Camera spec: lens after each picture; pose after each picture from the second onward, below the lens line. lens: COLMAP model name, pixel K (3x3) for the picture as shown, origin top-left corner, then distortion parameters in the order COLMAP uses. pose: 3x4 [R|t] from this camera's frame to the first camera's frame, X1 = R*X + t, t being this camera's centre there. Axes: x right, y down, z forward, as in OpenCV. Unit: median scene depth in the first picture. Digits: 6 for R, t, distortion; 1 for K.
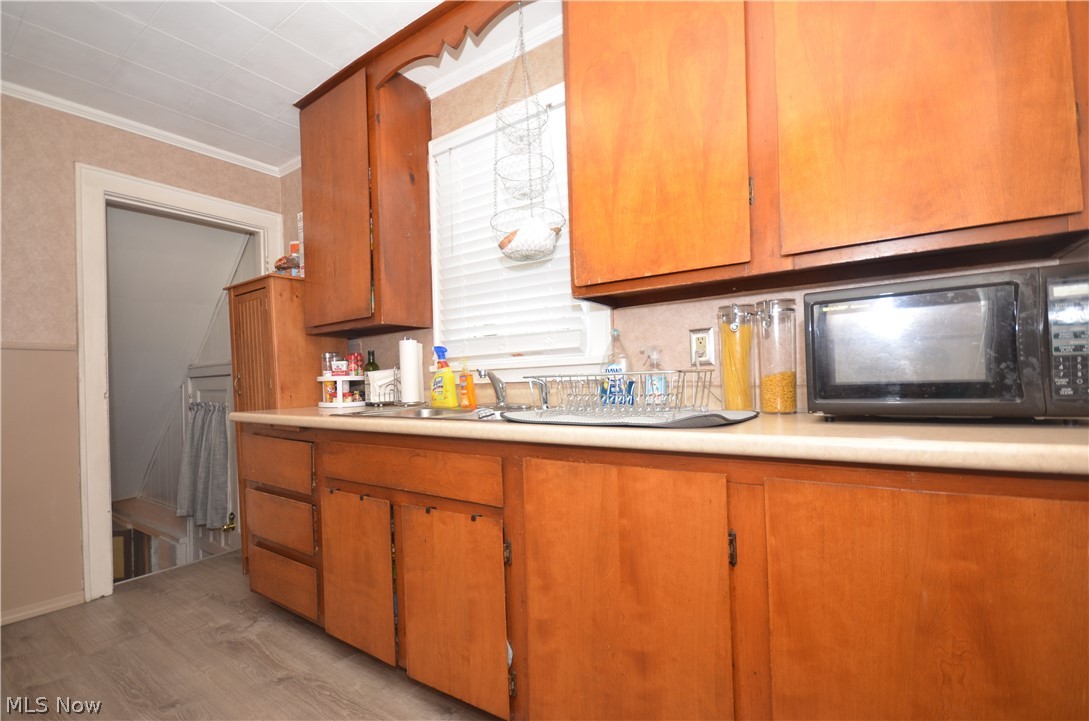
lens RADIAL K [[477.1, 0, 544.4], [0, 477.1, 361.6], [0, 0, 1]] dist [0.001814, -0.000316]
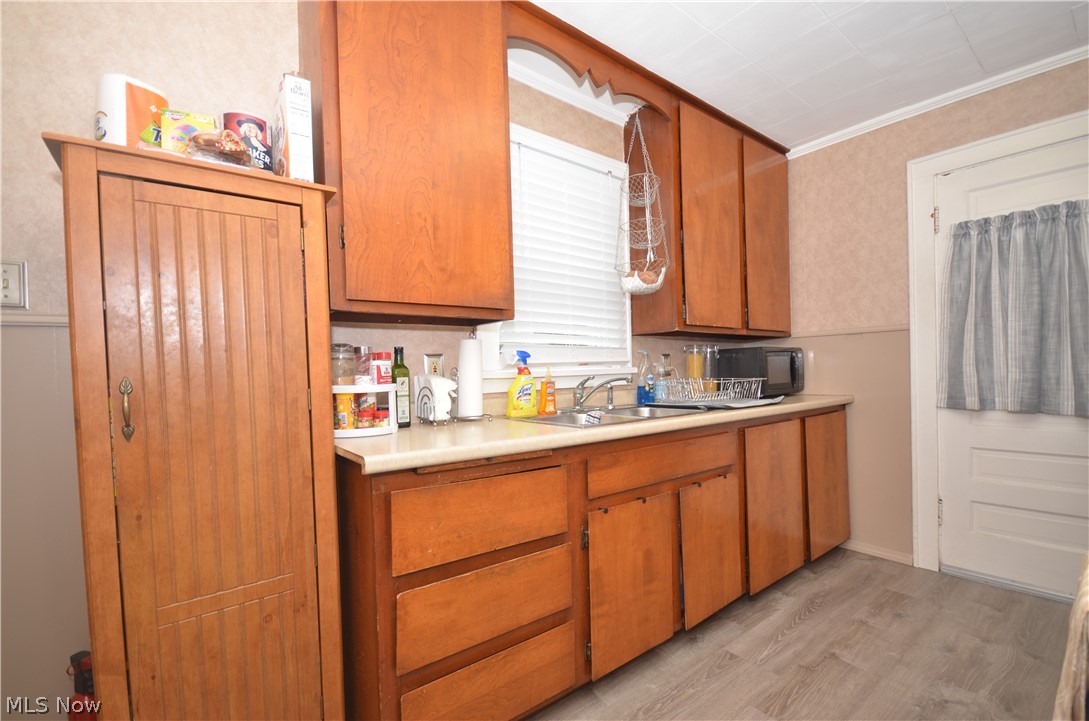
lens RADIAL K [[477.1, 0, 544.3], [0, 477.1, 362.7], [0, 0, 1]] dist [0.001814, -0.000316]
pose [[0.307102, 0.037294, 0.950946, -1.182489], [-0.017172, 0.999286, -0.033644, 0.023124], [-0.951522, -0.005998, 0.307523, 0.736932]]
